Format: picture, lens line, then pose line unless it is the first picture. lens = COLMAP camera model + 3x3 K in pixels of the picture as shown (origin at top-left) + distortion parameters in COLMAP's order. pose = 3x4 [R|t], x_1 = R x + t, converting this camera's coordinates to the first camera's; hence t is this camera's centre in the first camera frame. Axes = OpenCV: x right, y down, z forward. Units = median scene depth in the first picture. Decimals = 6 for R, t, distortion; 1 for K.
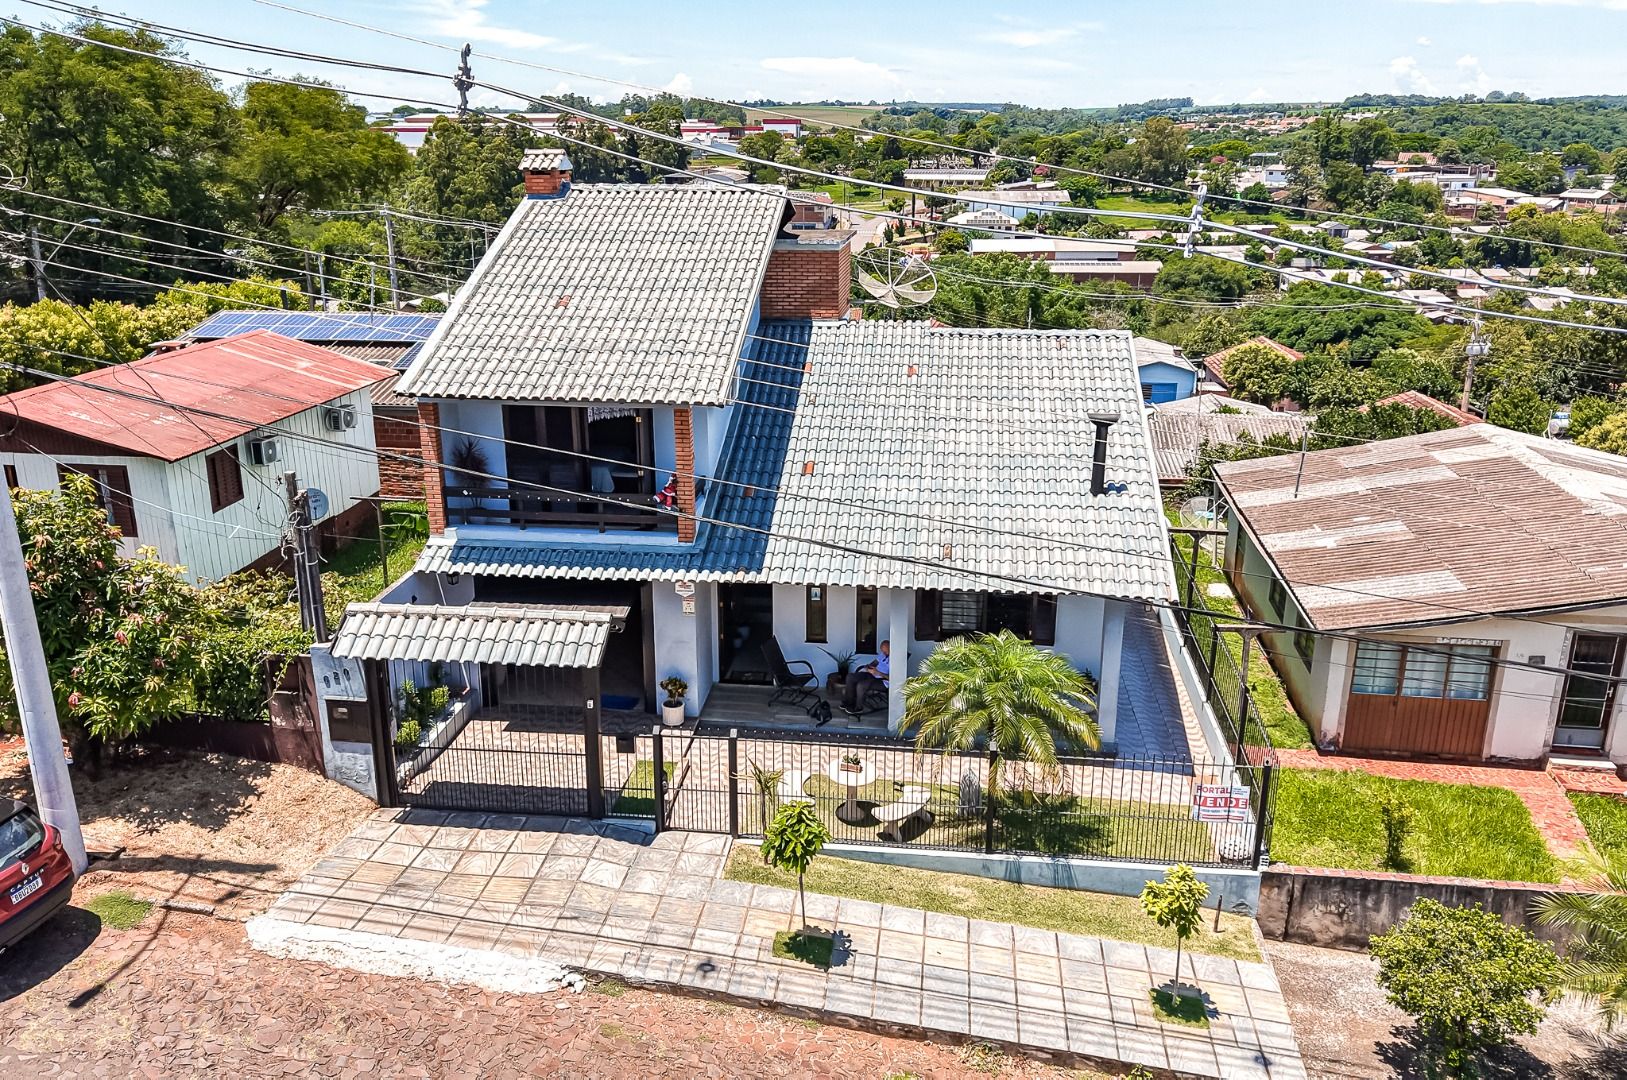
lens RADIAL K [[1255.9, 0, 793.0], [0, 1255.9, 535.6], [0, 0, 1]] dist [0.024032, -0.019863]
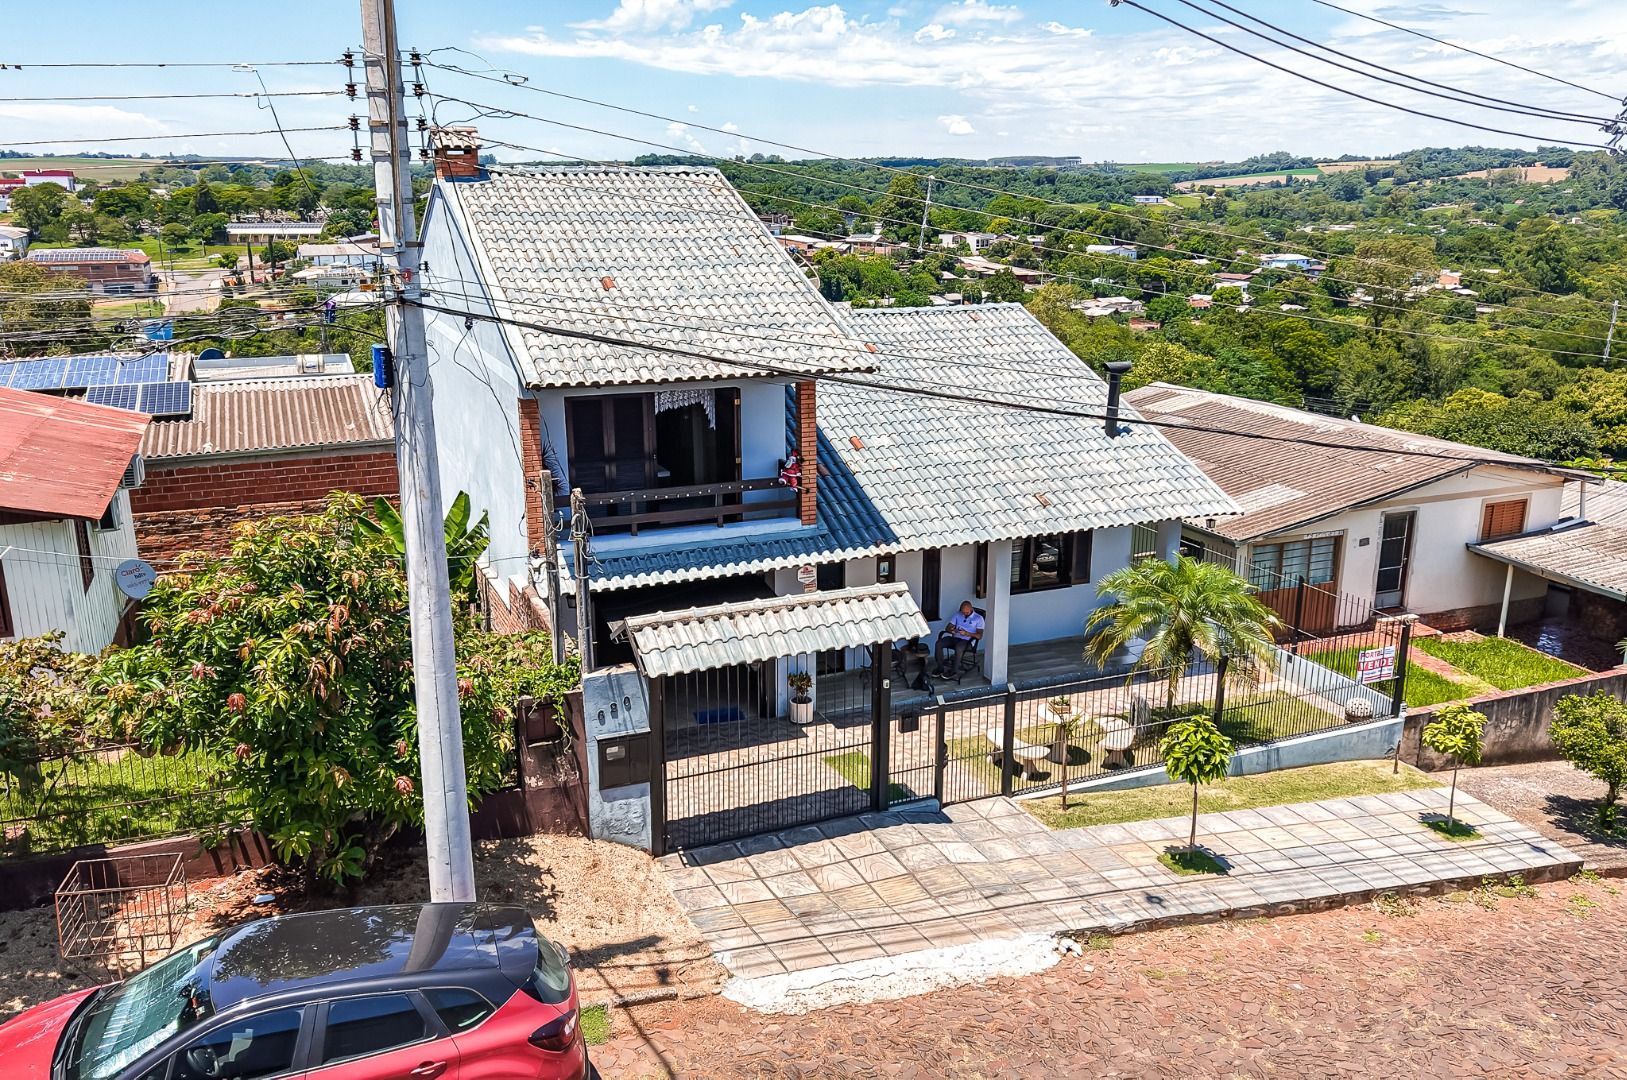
lens RADIAL K [[1267.1, 0, 791.8], [0, 1267.1, 540.8], [0, 0, 1]] dist [0.047556, -0.067855]
pose [[0.873361, -0.130330, 0.469313, -0.603394], [0.148843, 0.988858, -0.002378, 0.020195], [-0.463774, 0.071931, 0.883029, 0.184284]]
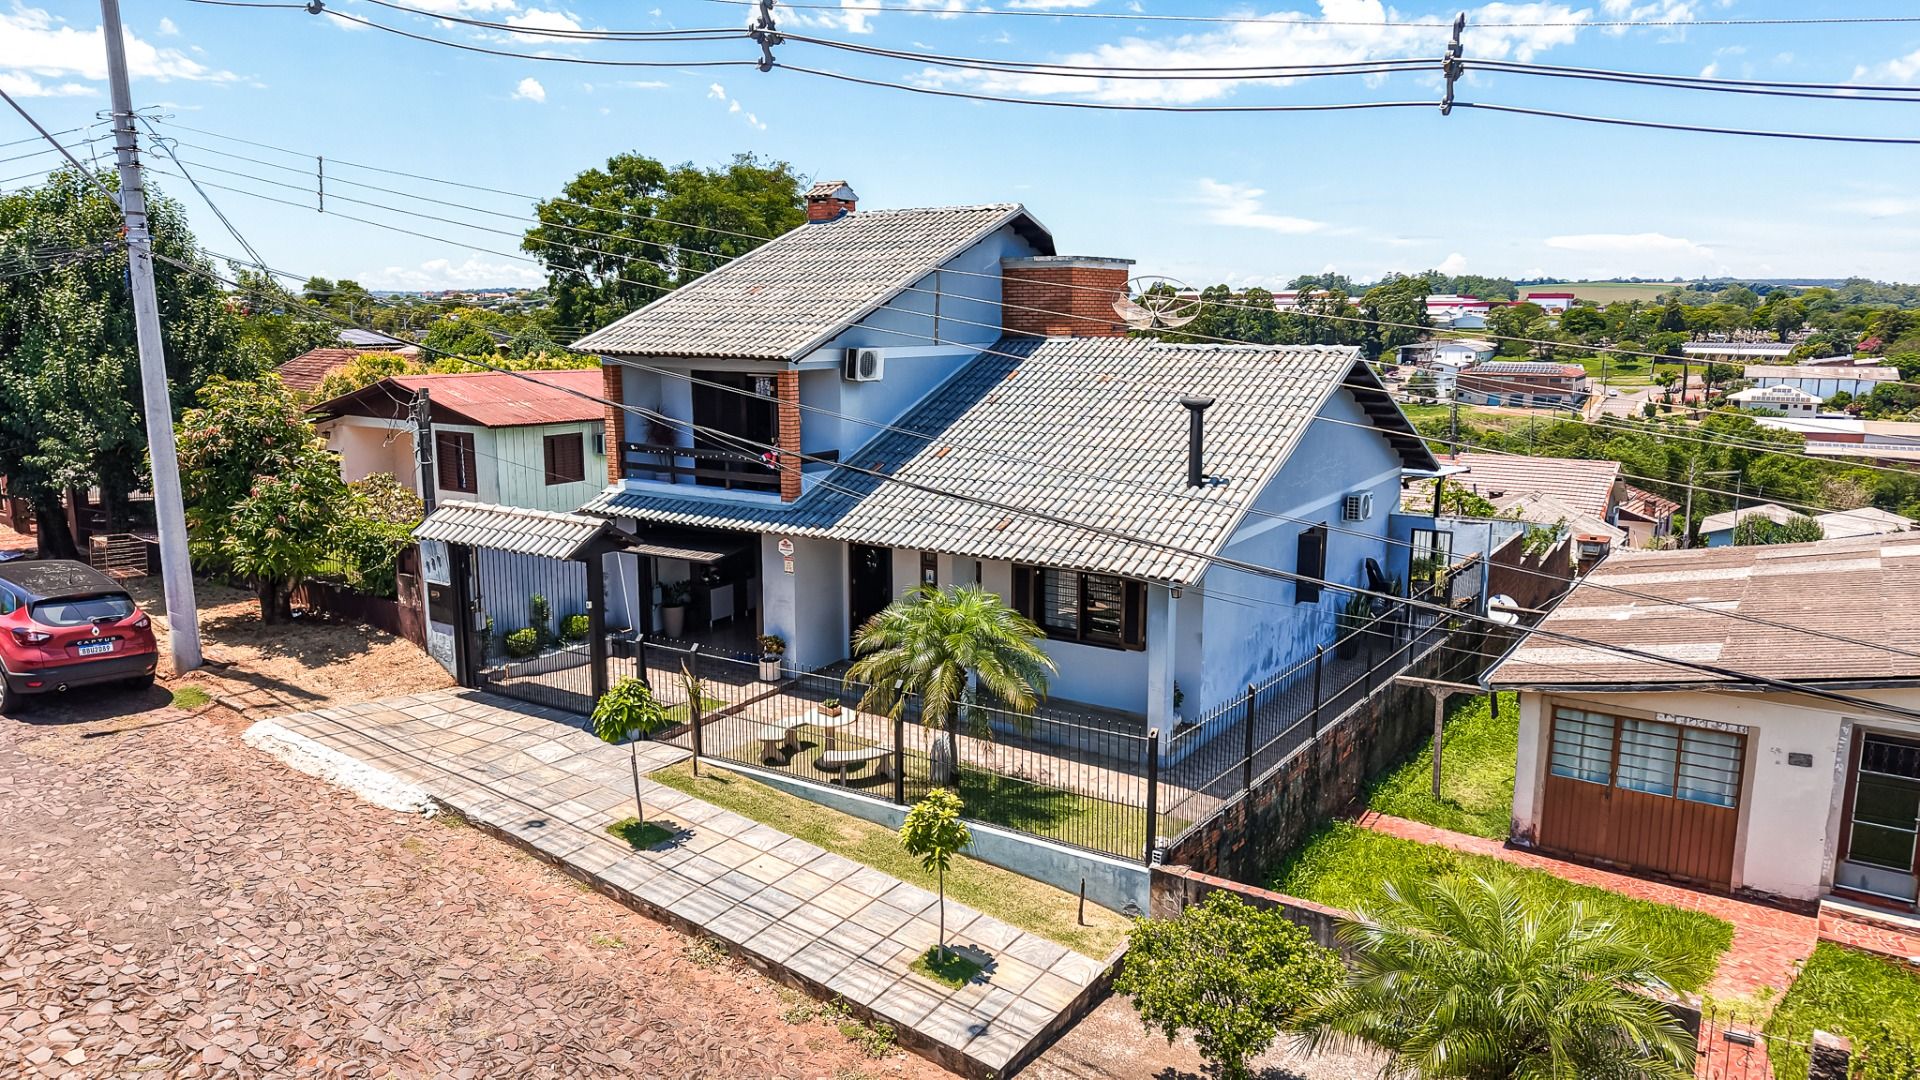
lens RADIAL K [[1256.2, 0, 965.7], [0, 1256.2, 542.1], [0, 0, 1]] dist [0.022432, -0.017738]
pose [[0.903807, 0.079468, -0.420498, 0.545423], [-0.132310, 0.986354, -0.097978, 0.134624], [0.406974, 0.144189, 0.901988, 0.132418]]
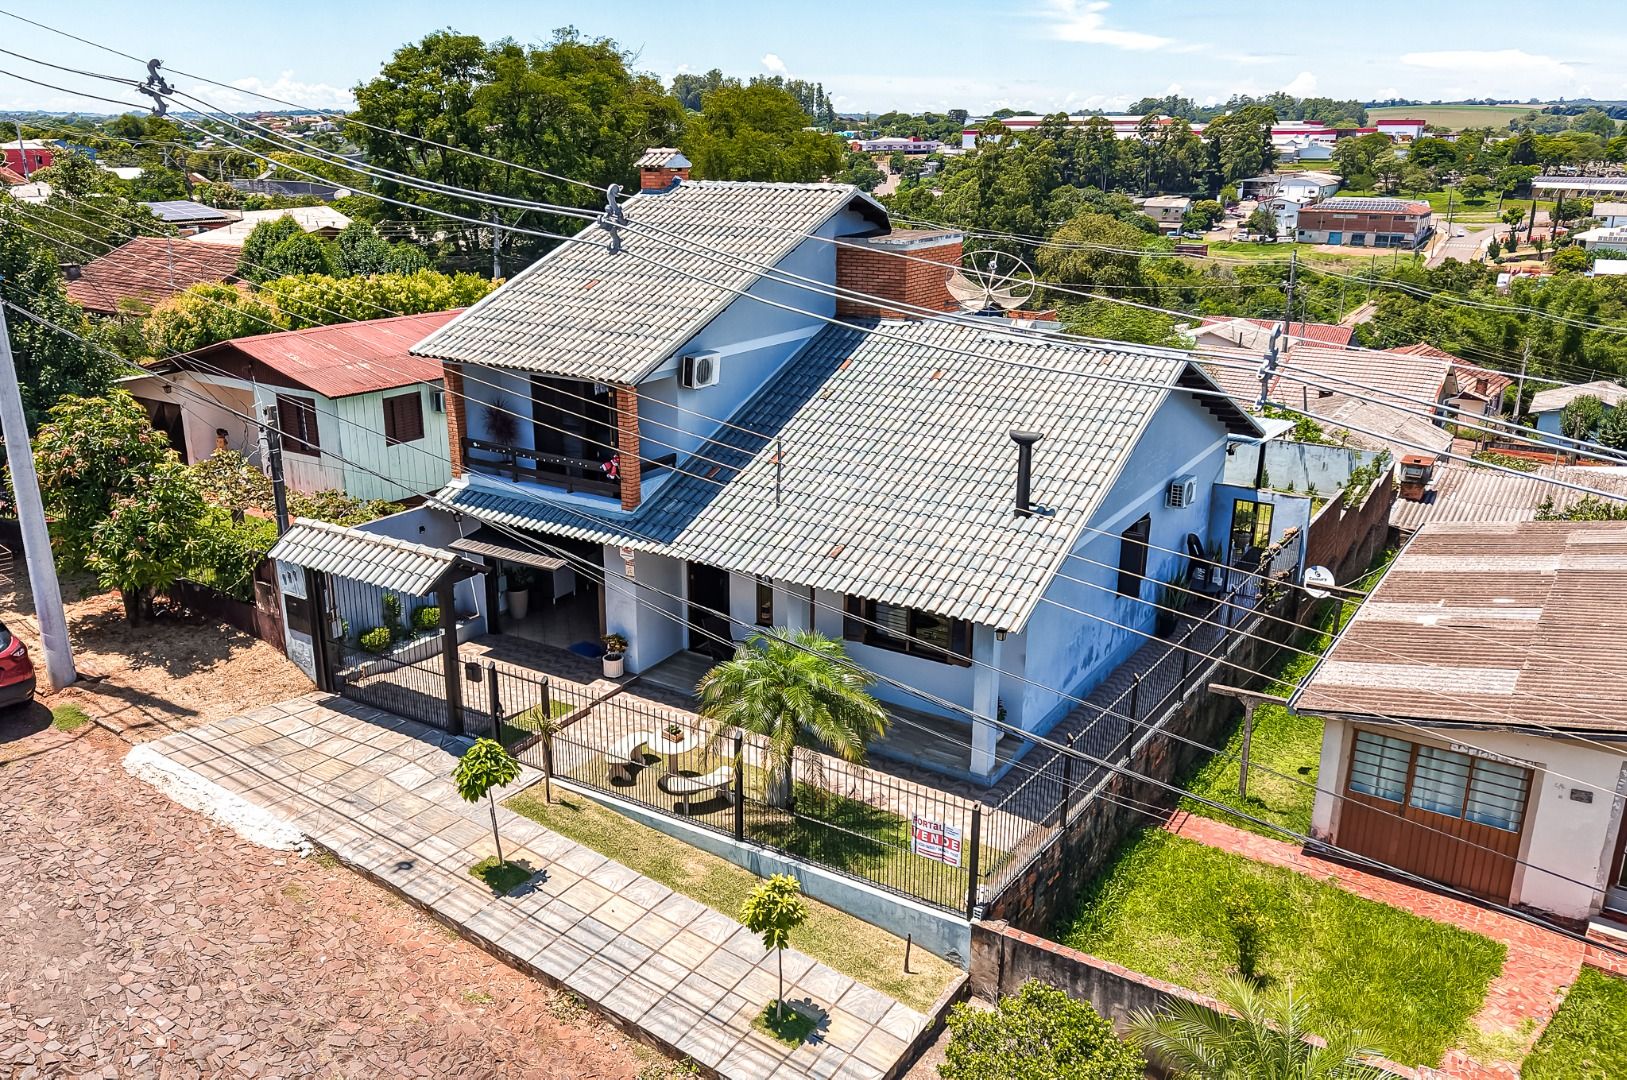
lens RADIAL K [[1255.9, 0, 793.0], [0, 1255.9, 535.6], [0, 0, 1]] dist [0.024032, -0.019863]
pose [[0.902987, 0.132797, -0.408630, 0.541168], [-0.133513, 0.990681, 0.026917, -0.023542], [0.408397, 0.030252, 0.912303, 0.078303]]
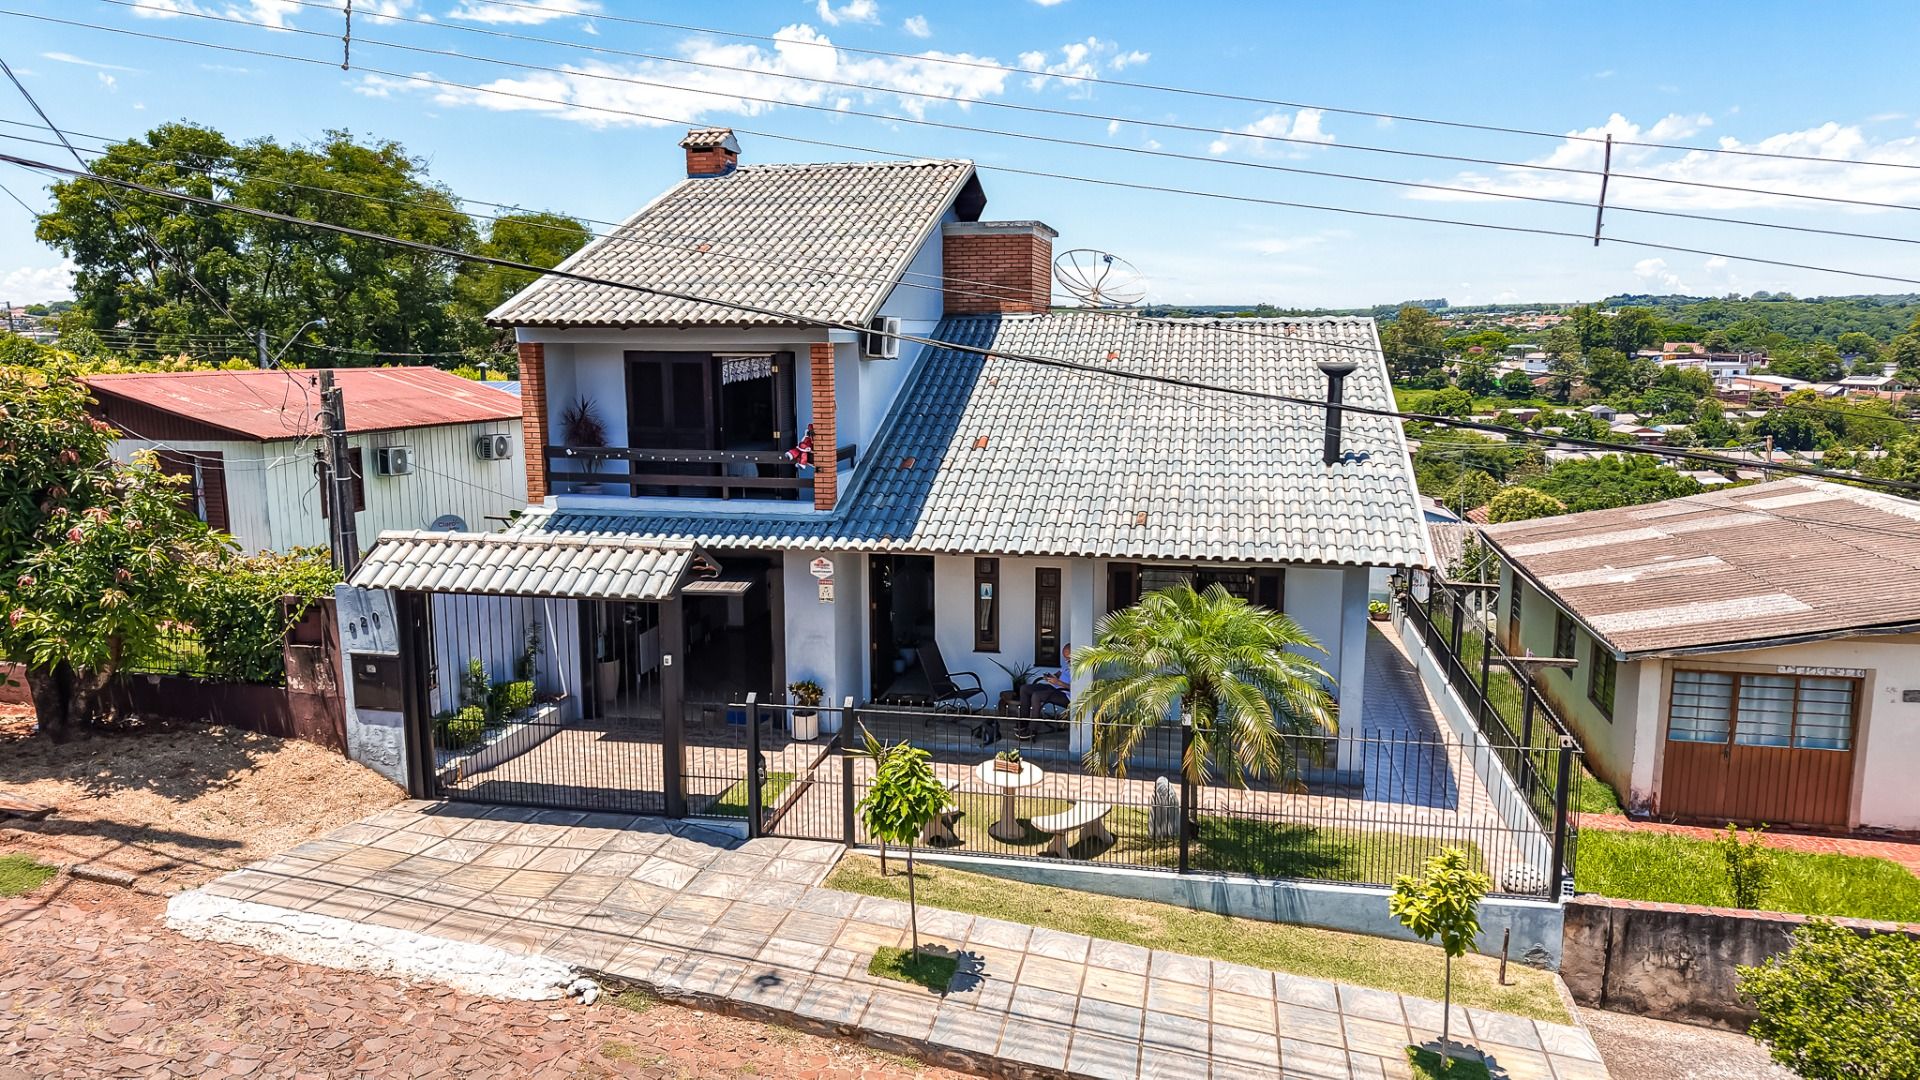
lens RADIAL K [[1259.1, 0, 951.5], [0, 1259.1, 543.3], [0, 0, 1]] dist [0.011797, -0.005053]
pose [[0.996999, 0.011386, -0.076577, 0.068892], [-0.022207, 0.989621, -0.141975, 0.157830], [0.074166, 0.143250, 0.986904, 0.212610]]
